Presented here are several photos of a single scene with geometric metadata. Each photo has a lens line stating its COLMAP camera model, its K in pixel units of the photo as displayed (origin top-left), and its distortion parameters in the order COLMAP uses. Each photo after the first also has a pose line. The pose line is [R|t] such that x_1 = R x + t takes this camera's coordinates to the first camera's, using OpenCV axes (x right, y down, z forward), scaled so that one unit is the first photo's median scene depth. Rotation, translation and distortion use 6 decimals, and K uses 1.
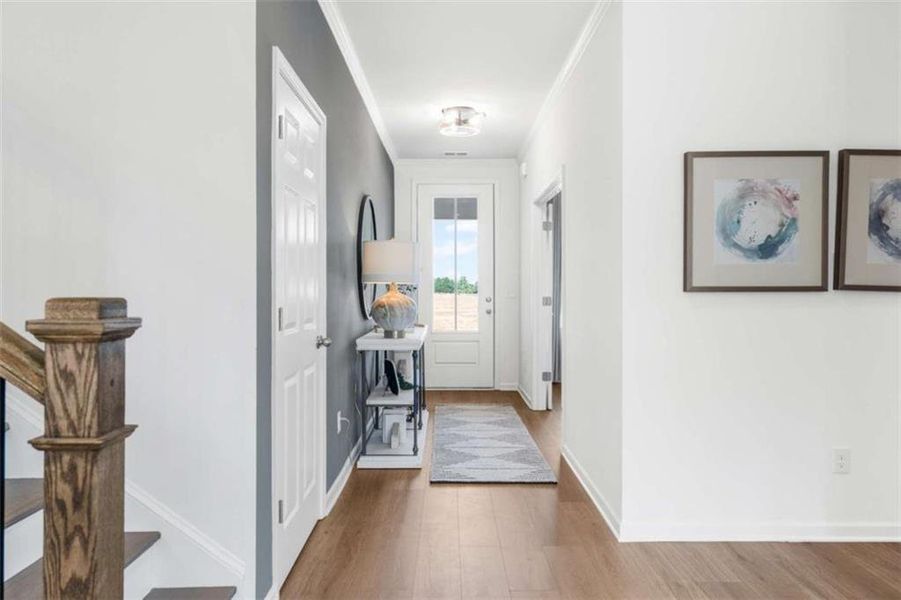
lens RADIAL K [[618.7, 0, 450.9], [0, 618.7, 293.0], [0, 0, 1]] dist [0.003278, 0.000505]
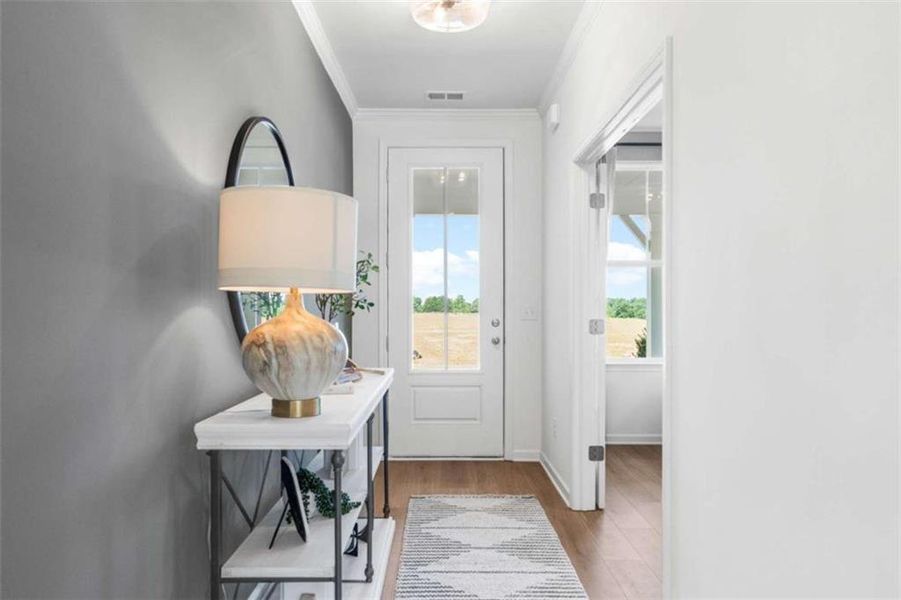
lens RADIAL K [[618.7, 0, 450.9], [0, 618.7, 293.0], [0, 0, 1]] dist [0.003278, 0.000505]
pose [[0.999989, 0.002123, 0.004295, 0.011704], [-0.001988, 0.999512, -0.031160, -0.000510], [-0.004360, 0.031151, 0.999505, 0.391313]]
